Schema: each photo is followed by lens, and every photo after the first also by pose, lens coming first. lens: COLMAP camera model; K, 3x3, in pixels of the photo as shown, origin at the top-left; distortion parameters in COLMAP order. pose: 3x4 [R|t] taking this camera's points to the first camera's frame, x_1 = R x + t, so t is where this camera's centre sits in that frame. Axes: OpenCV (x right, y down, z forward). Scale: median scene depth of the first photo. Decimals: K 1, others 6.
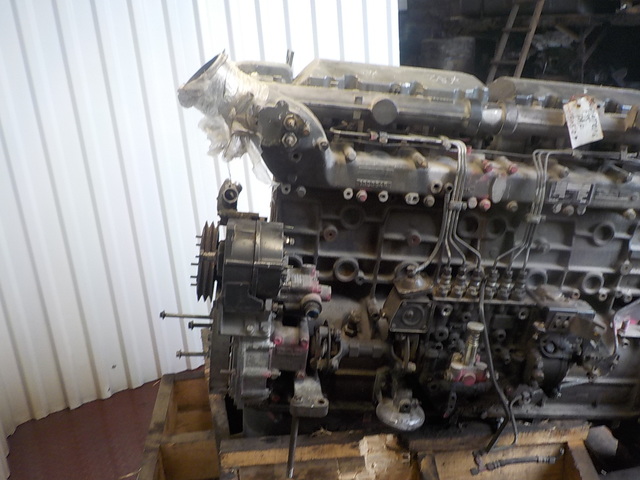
lens RADIAL K [[612.4, 0, 319.9], [0, 612.4, 237.5], [0, 0, 1]] dist [0.021500, 0.000000]
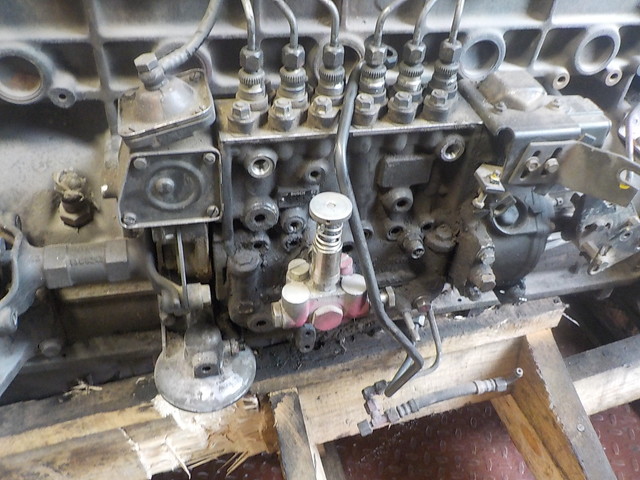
lens RADIAL K [[612.4, 0, 320.3], [0, 612.4, 239.5], [0, 0, 1]] dist [0.021500, 0.000000]
pose [[0.990514, -0.112989, 0.078197, 0.202162], [0.077270, 0.928591, 0.362972, 0.023881], [-0.113625, -0.353486, 0.928513, 0.598721]]
